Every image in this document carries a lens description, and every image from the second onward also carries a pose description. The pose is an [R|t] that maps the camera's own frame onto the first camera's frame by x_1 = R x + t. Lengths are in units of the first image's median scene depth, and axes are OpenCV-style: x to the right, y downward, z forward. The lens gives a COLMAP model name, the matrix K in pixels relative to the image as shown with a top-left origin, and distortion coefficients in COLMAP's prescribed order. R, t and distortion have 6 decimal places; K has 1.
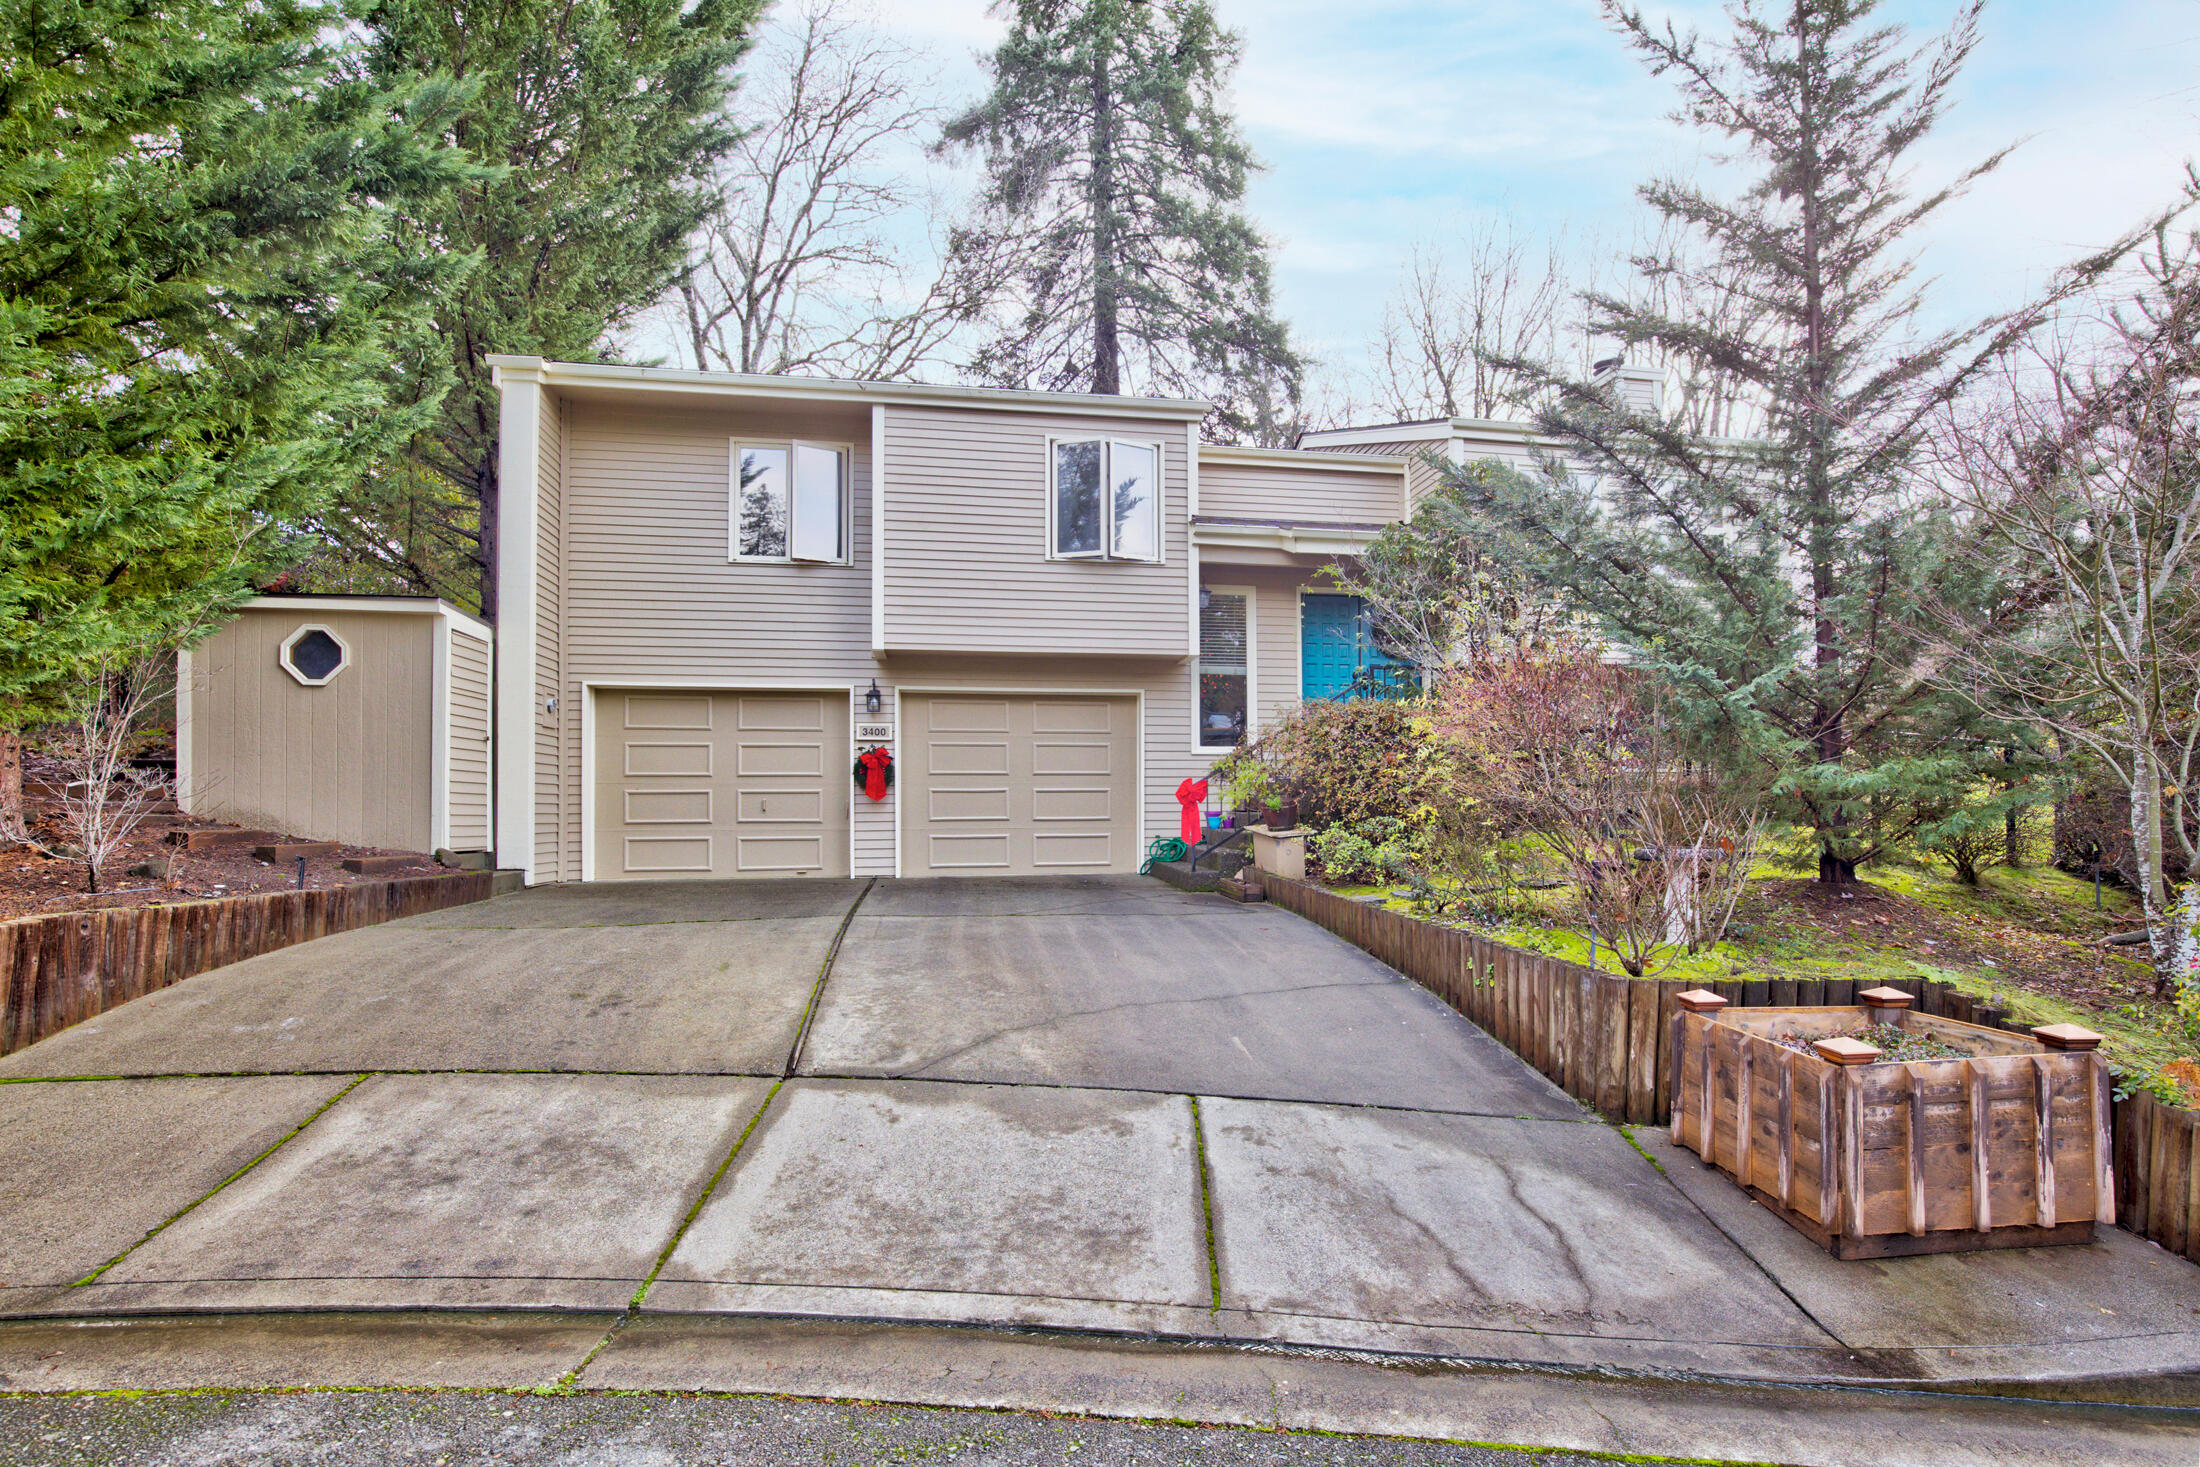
lens RADIAL K [[1015.0, 0, 1108.5], [0, 1015.0, 728.4], [0, 0, 1]] dist [-0.038152, 0.010355]
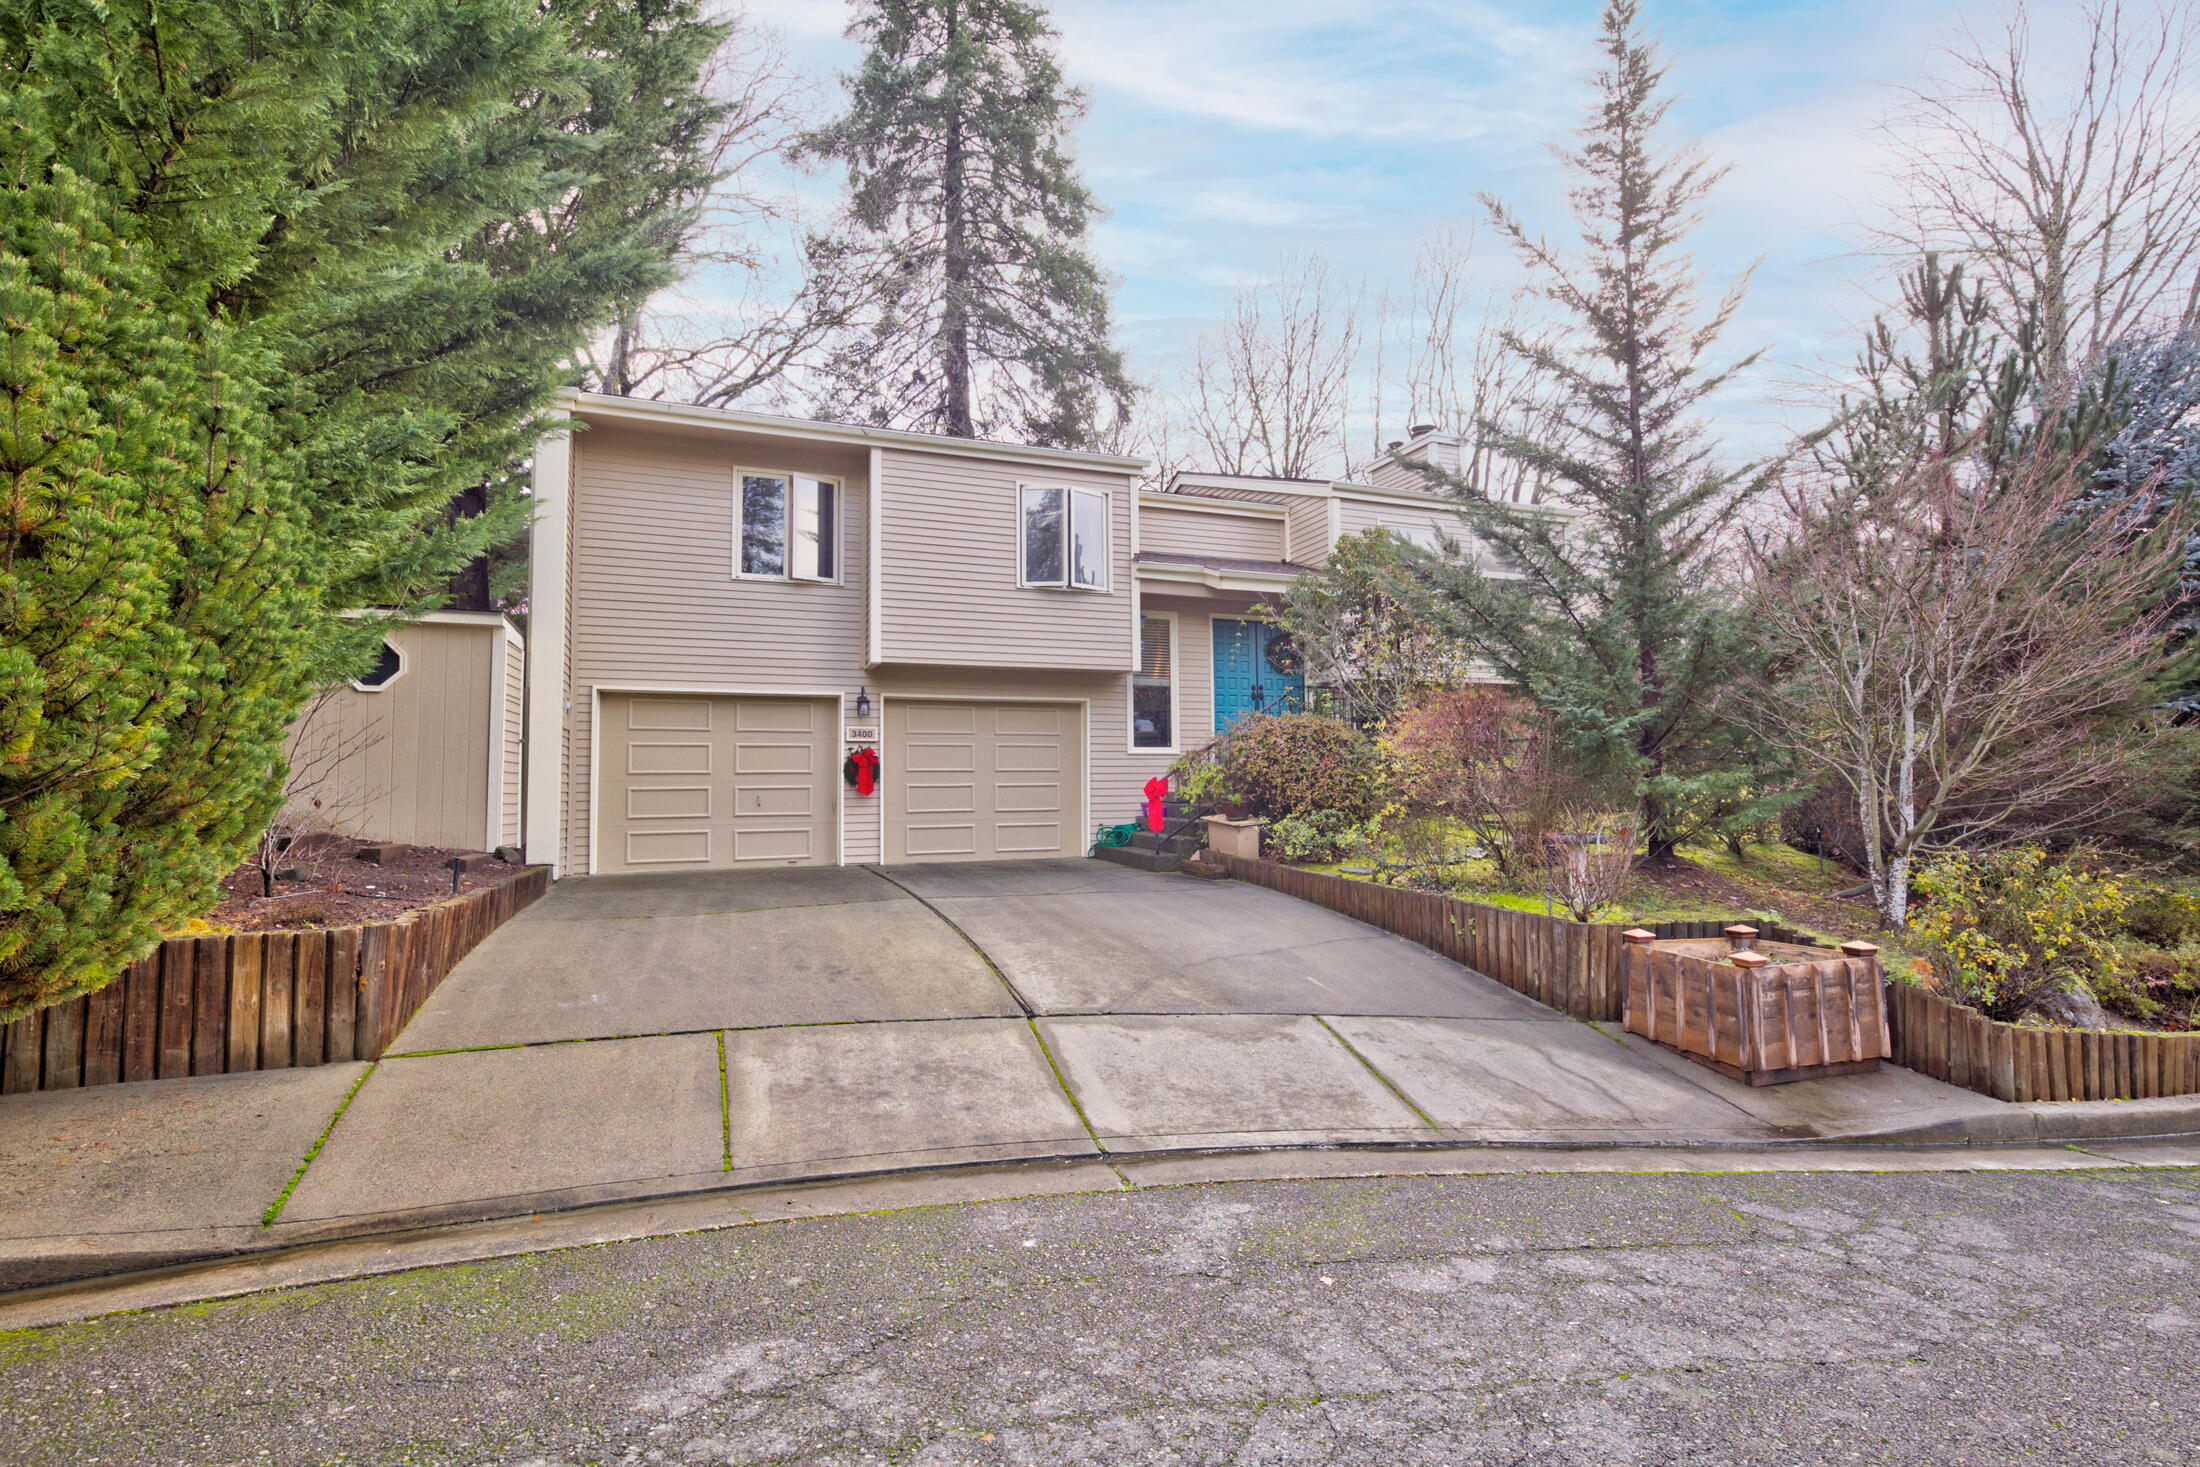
lens RADIAL K [[982.0, 0, 1097.0], [0, 982.0, 660.1], [0, 0, 1]] dist [0.000705, 0.000641]
pose [[0.980390, 0.022021, 0.195834, -0.298384], [-0.011639, 0.998473, -0.054007, -0.035185], [-0.196725, 0.050668, 0.979149, -0.193386]]
